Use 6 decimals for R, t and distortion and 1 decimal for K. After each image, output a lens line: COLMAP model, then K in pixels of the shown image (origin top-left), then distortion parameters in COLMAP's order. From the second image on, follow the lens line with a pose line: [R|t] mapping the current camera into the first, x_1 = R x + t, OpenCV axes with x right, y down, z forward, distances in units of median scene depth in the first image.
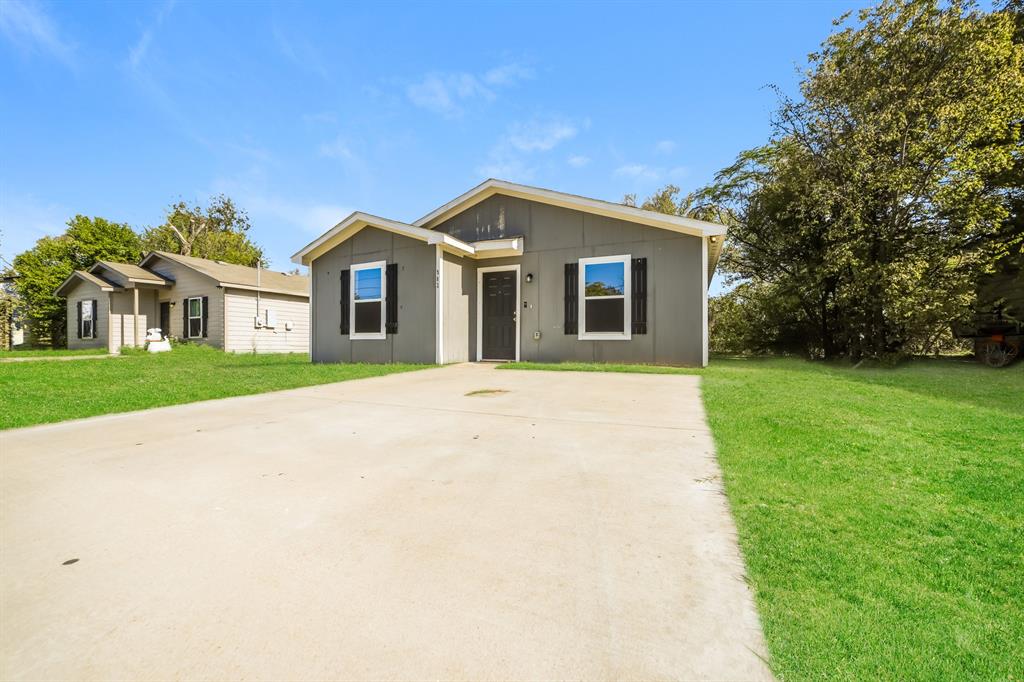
lens RADIAL K [[411.3, 0, 517.1], [0, 411.3, 339.9], [0, 0, 1]] dist [-0.022496, 0.001409]
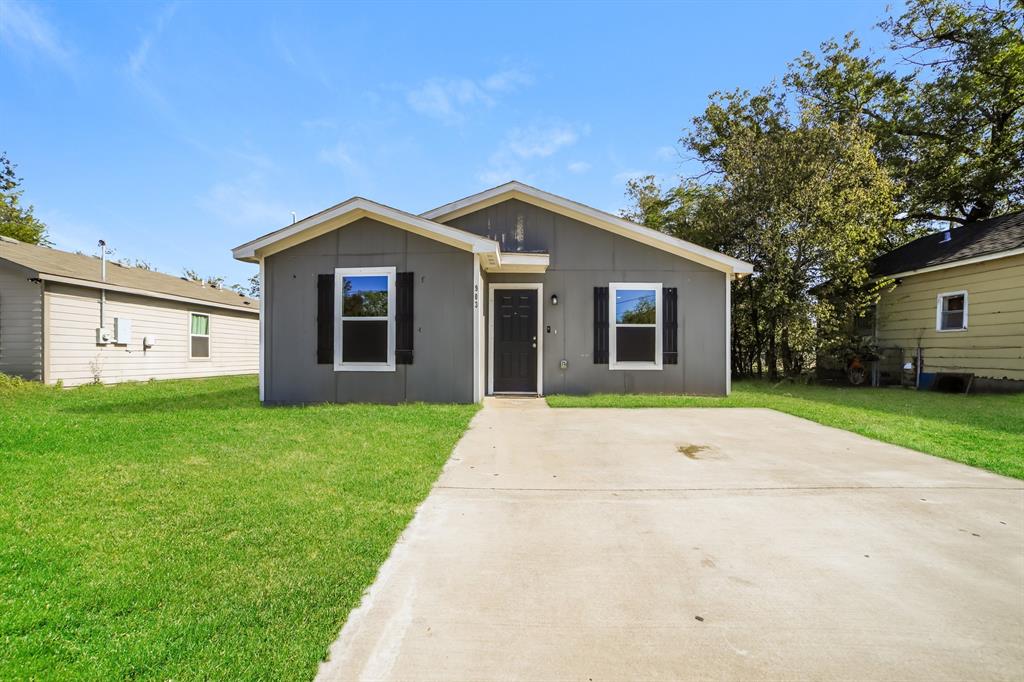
lens RADIAL K [[411.3, 0, 509.6], [0, 411.3, 351.4], [0, 0, 1]] dist [-0.022496, 0.001409]
pose [[0.928145, 0.008018, 0.372133, -0.391269], [-0.009885, 0.999946, 0.003110, -0.040766], [-0.372088, -0.006565, 0.928174, 0.211741]]
